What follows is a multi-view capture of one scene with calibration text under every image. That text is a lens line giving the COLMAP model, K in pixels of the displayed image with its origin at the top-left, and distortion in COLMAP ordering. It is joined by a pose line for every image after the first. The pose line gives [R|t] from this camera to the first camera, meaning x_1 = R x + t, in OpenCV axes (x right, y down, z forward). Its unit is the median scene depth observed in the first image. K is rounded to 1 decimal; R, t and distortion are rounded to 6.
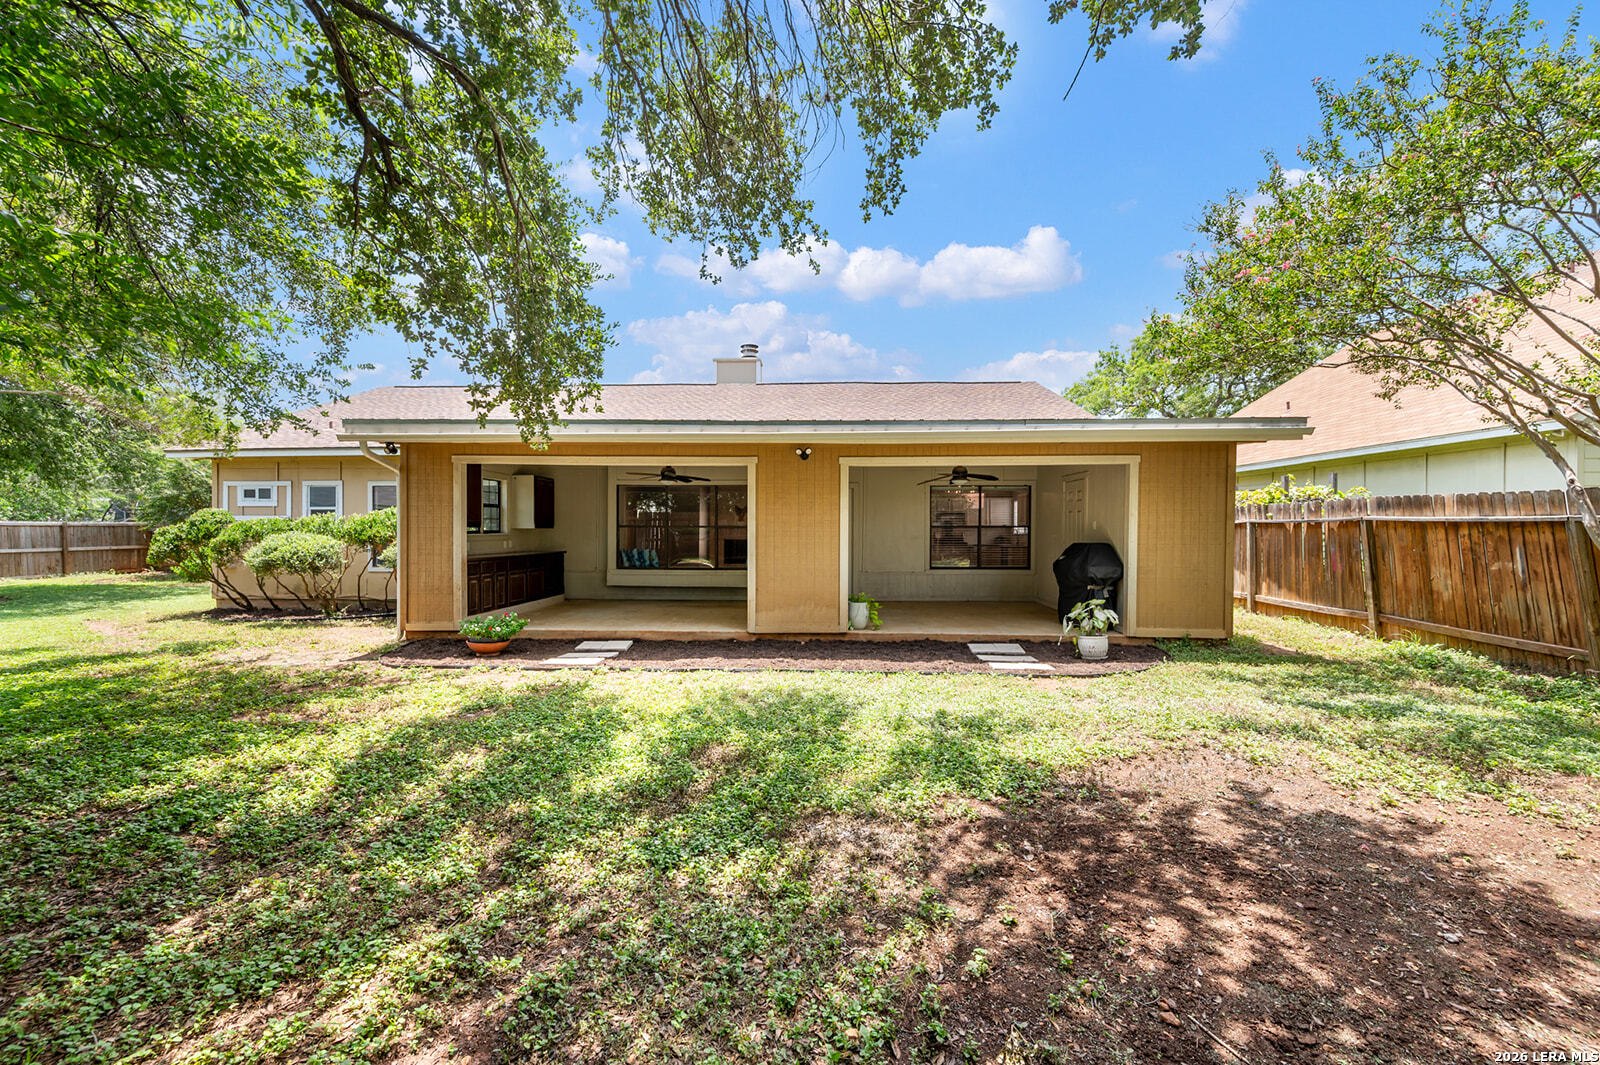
lens RADIAL K [[633.6, 0, 800.0], [0, 633.6, 532.5], [0, 0, 1]] dist [0.001415, -0.000188]
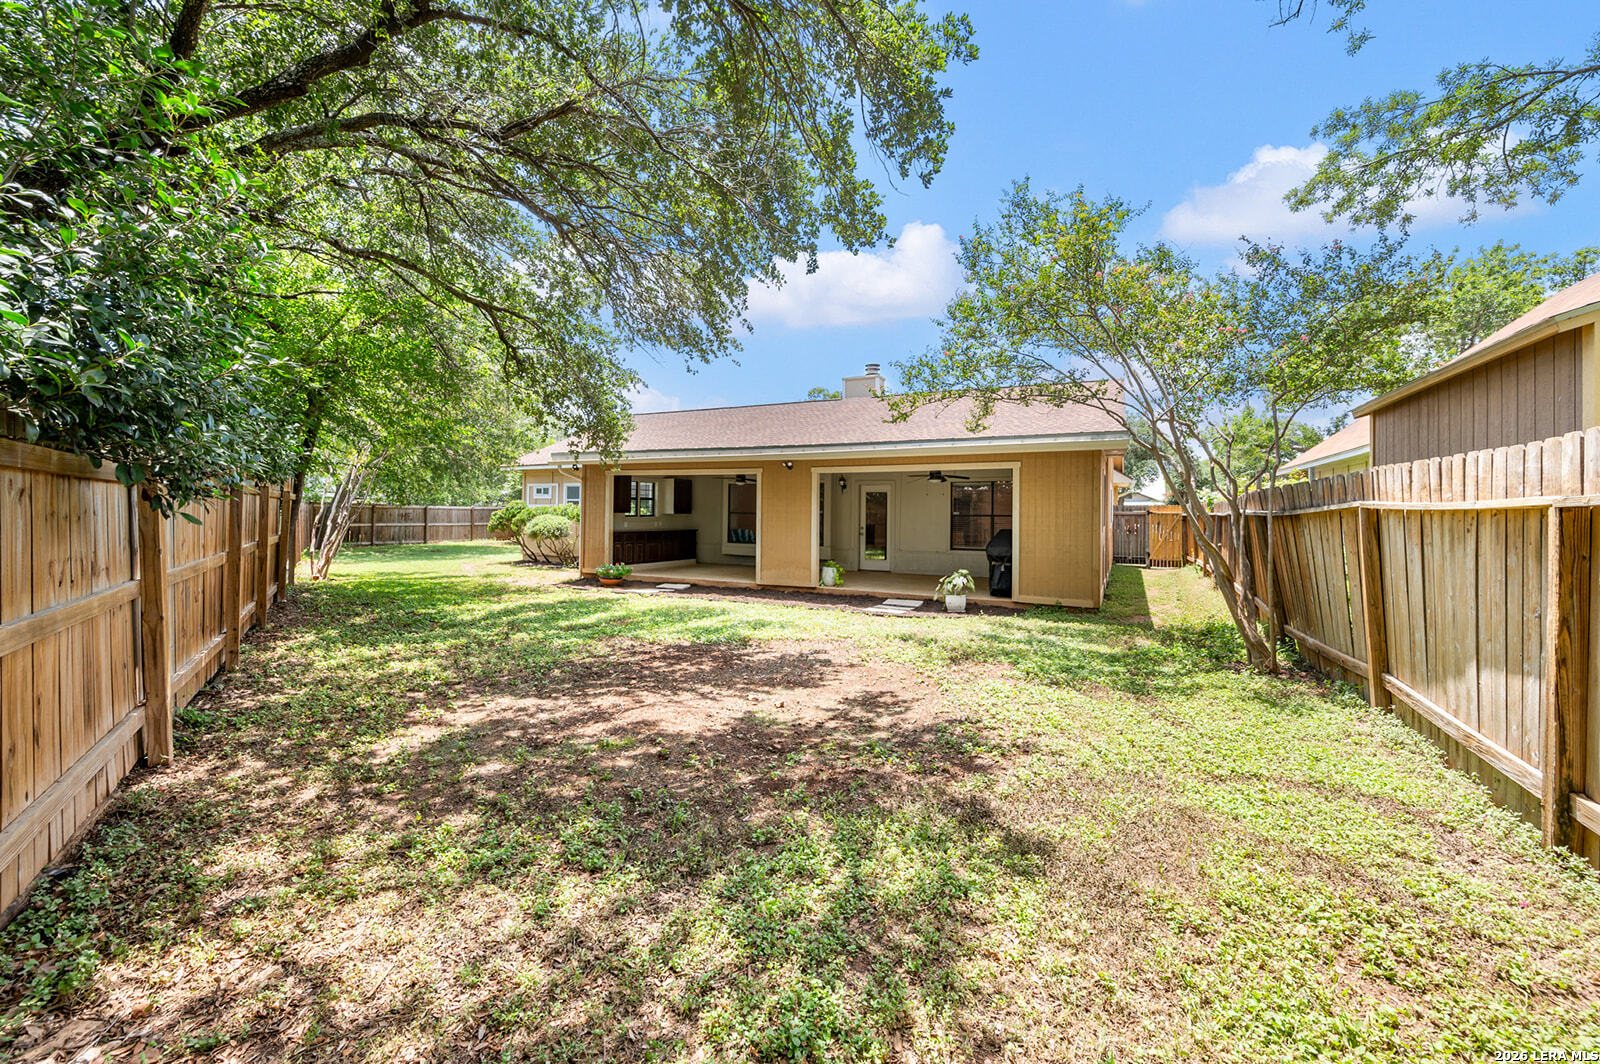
lens RADIAL K [[625.1, 0, 813.4], [0, 625.1, 528.8], [0, 0, 1]] dist [0.000828, 0.000242]
pose [[0.925654, 0.018897, -0.377898, 0.601959], [-0.012505, 0.999734, 0.019362, -0.005571], [0.378164, -0.013197, 0.925645, -0.343408]]
